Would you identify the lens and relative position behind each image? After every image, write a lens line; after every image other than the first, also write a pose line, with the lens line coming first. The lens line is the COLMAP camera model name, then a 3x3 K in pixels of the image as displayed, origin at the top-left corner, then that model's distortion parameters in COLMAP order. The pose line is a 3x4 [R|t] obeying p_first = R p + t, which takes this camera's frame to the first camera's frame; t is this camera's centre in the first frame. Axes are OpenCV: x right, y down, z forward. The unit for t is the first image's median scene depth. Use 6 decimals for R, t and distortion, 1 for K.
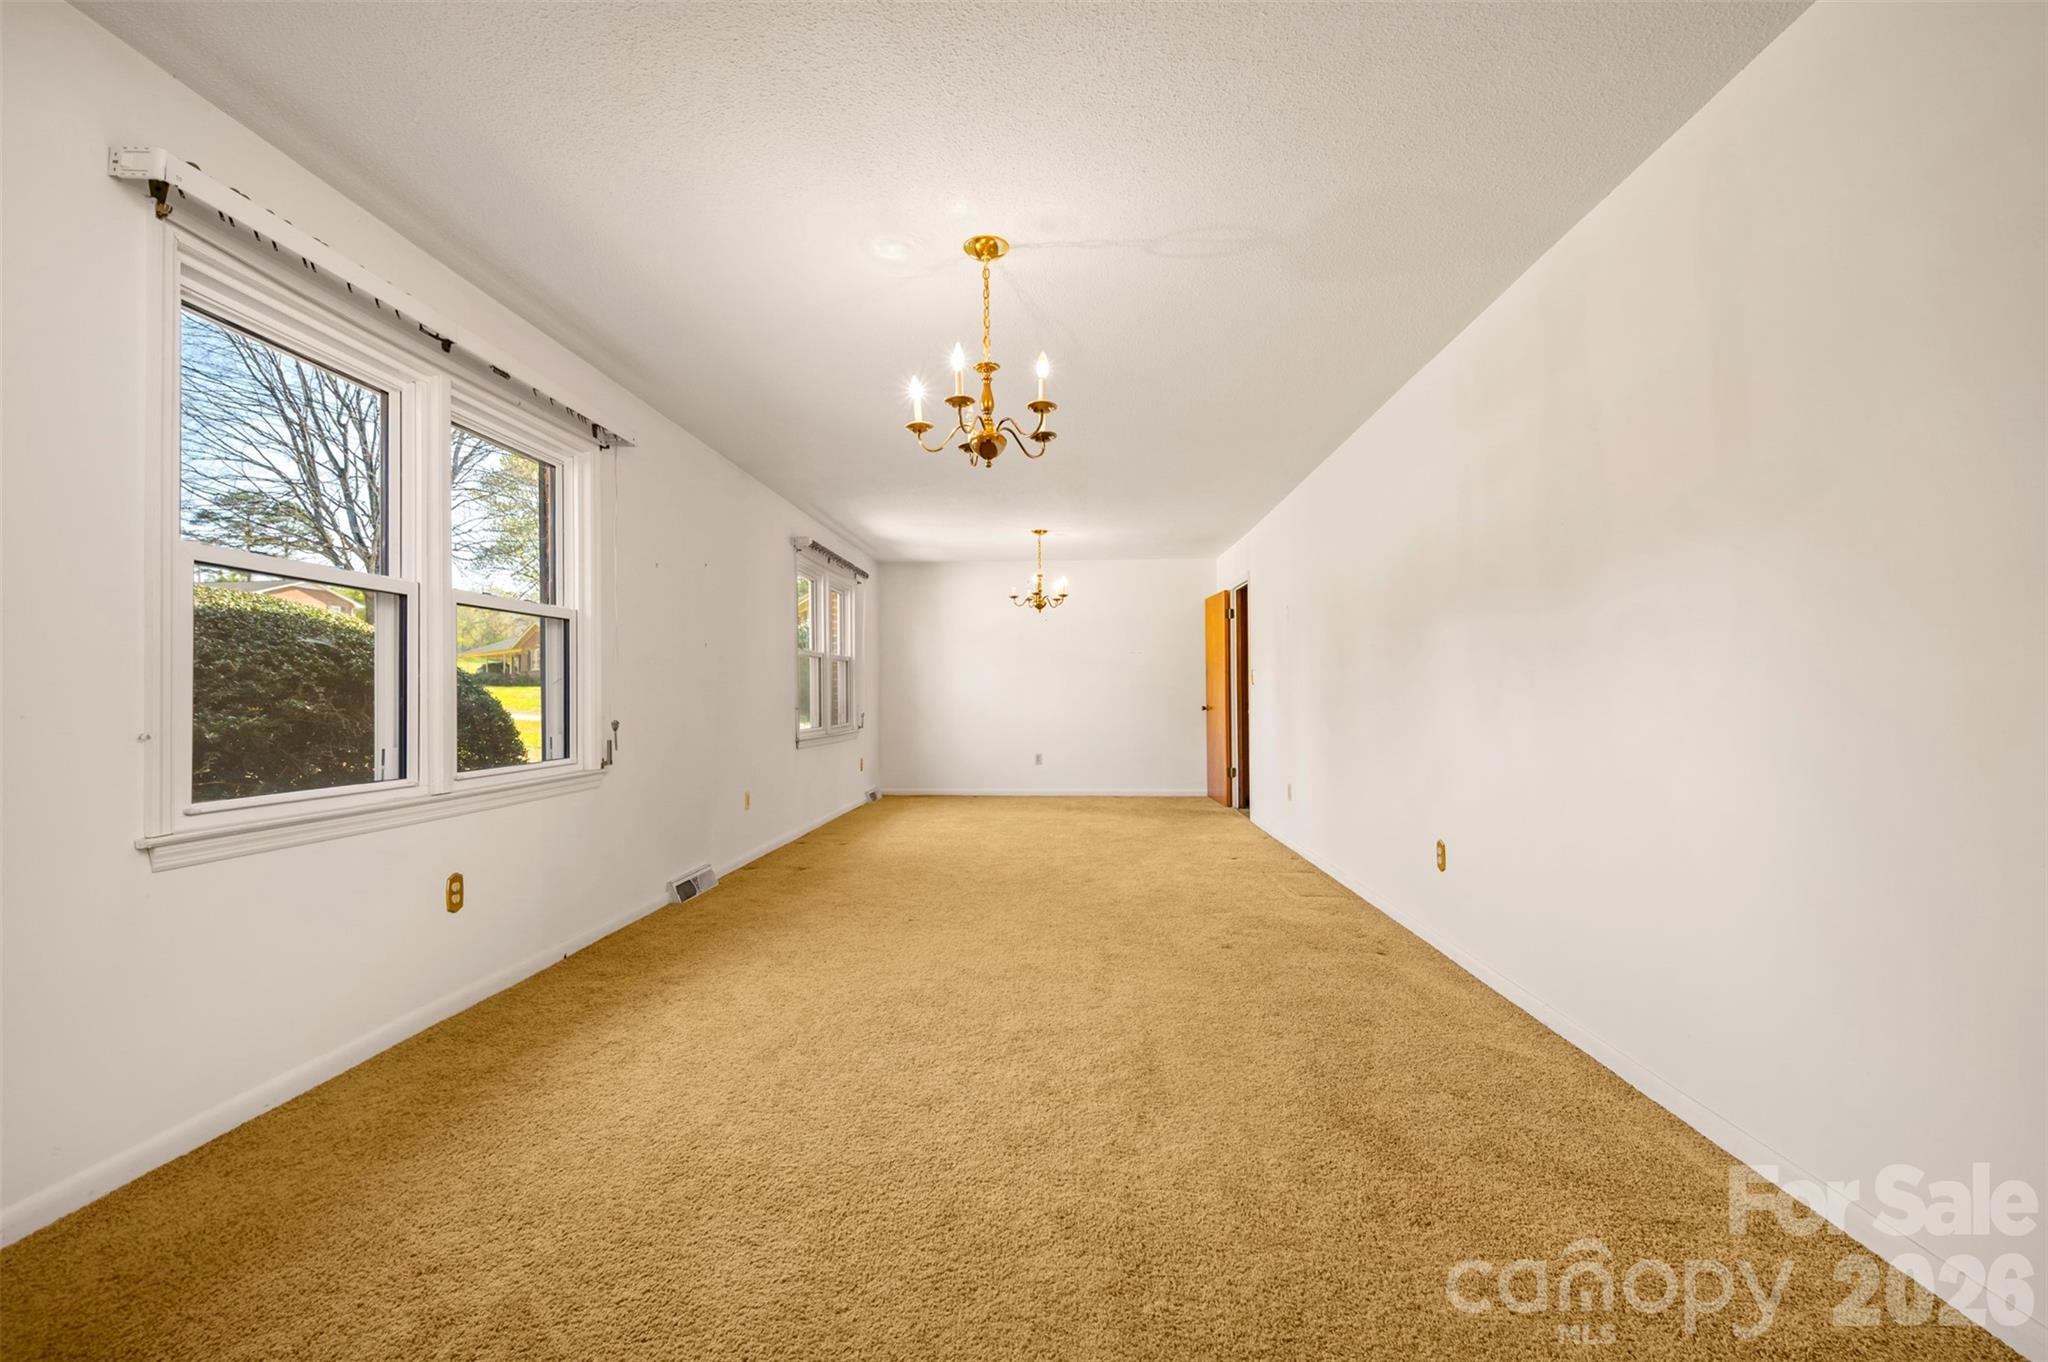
lens RADIAL K [[861.5, 0, 1024.0], [0, 861.5, 672.6], [0, 0, 1]] dist [-0.001575, -0.000091]
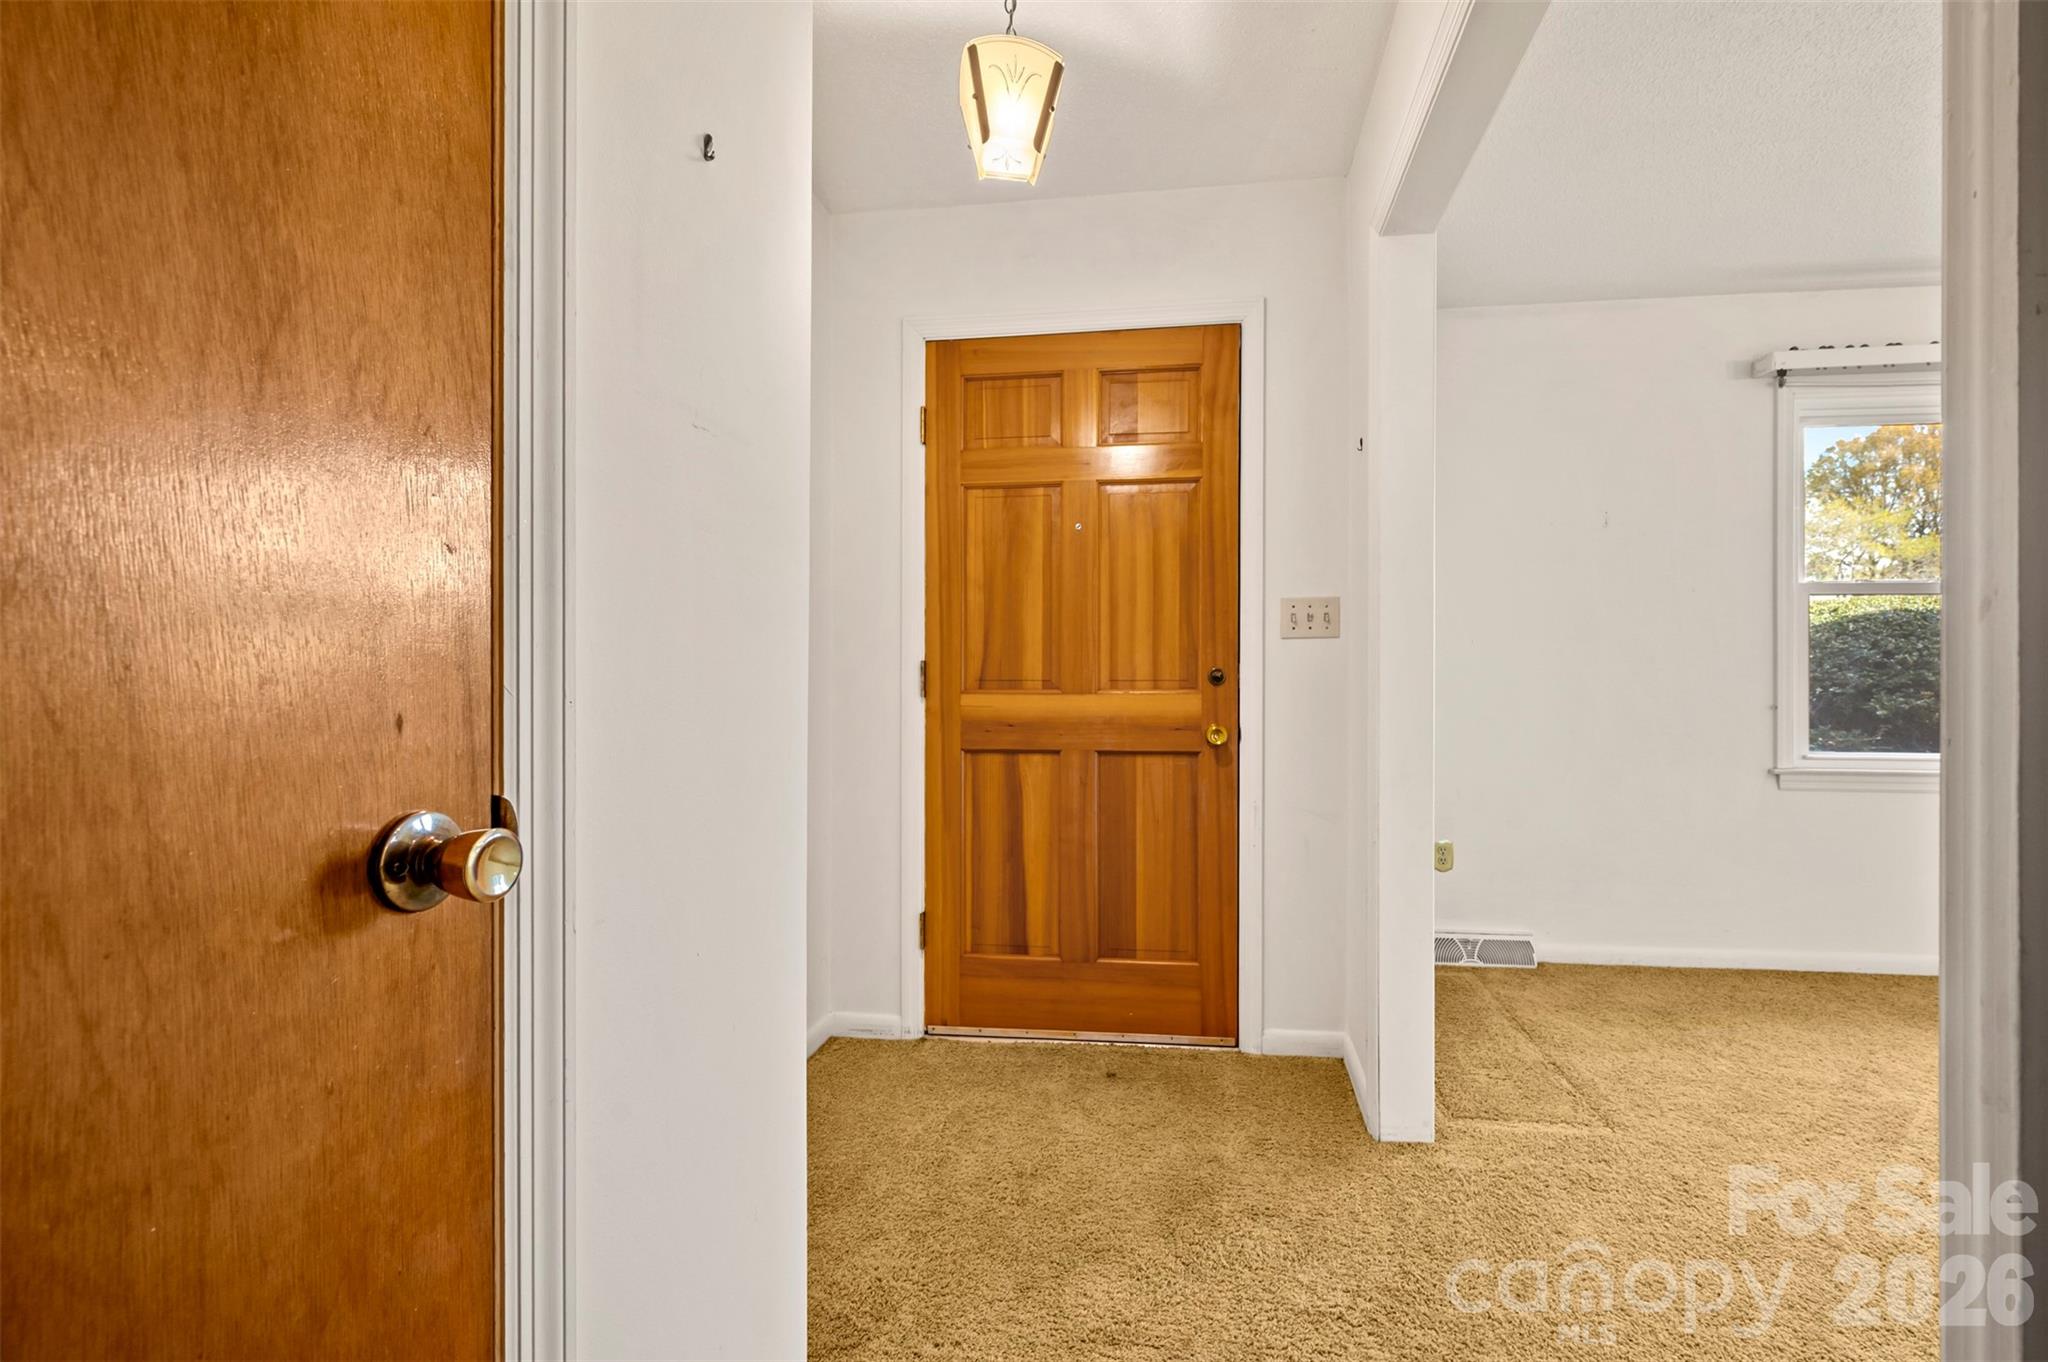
lens RADIAL K [[861.5, 0, 1024.0], [0, 861.5, 672.6], [0, 0, 1]] dist [-0.001575, -0.000091]
pose [[-0.127866, 0.015353, -0.991673, 0.768898], [0.013264, 0.999817, 0.013769, -0.033347], [0.991703, -0.011393, -0.128046, -0.213629]]
